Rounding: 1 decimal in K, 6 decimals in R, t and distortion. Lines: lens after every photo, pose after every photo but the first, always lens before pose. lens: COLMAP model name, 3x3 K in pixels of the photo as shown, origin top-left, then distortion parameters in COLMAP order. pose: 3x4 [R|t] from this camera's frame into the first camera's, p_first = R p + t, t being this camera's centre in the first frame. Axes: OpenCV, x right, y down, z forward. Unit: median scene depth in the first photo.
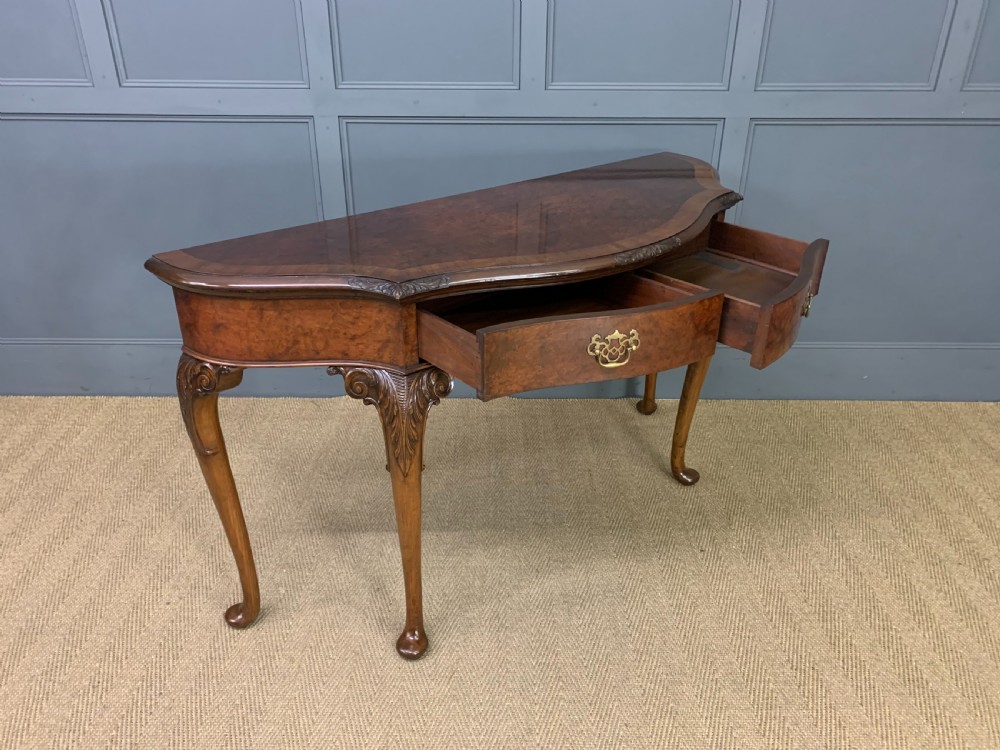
lens RADIAL K [[770.9, 0, 498.0], [0, 770.9, 381.0], [0, 0, 1]] dist [0.028363, -0.015240]
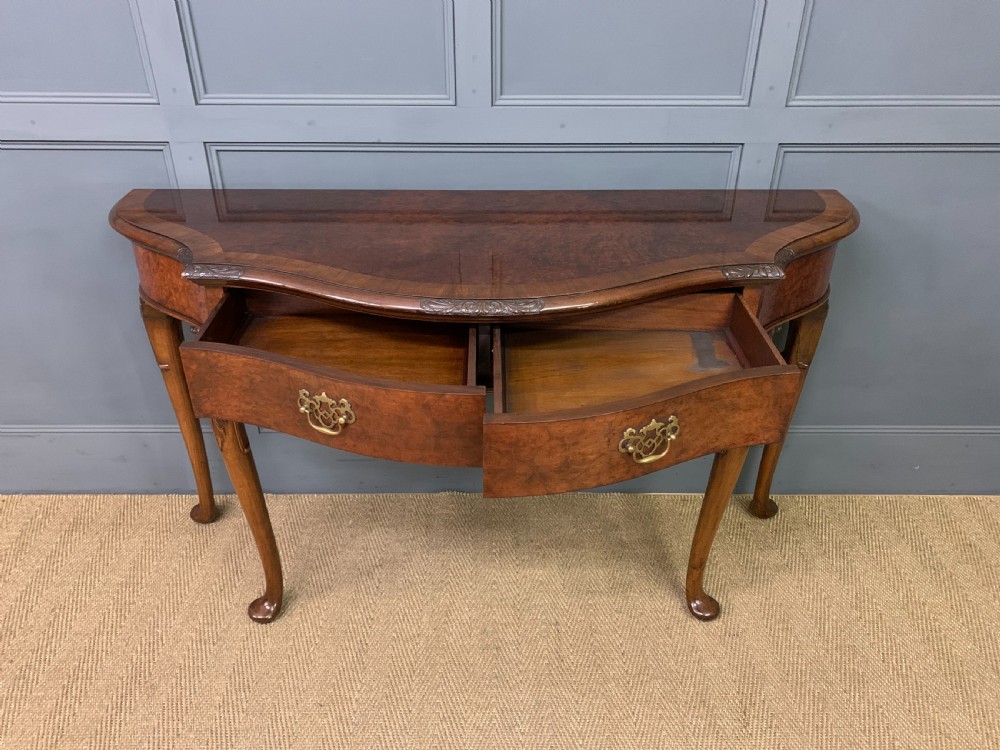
lens RADIAL K [[772.5, 0, 498.4], [0, 772.5, 376.1], [0, 0, 1]] dist [0.023542, -0.006701]
pose [[0.999988, -0.003662, 0.003147, 0.074236], [0.003487, 0.998552, 0.053677, -0.193977], [-0.003339, -0.053665, 0.998553, 0.321355]]
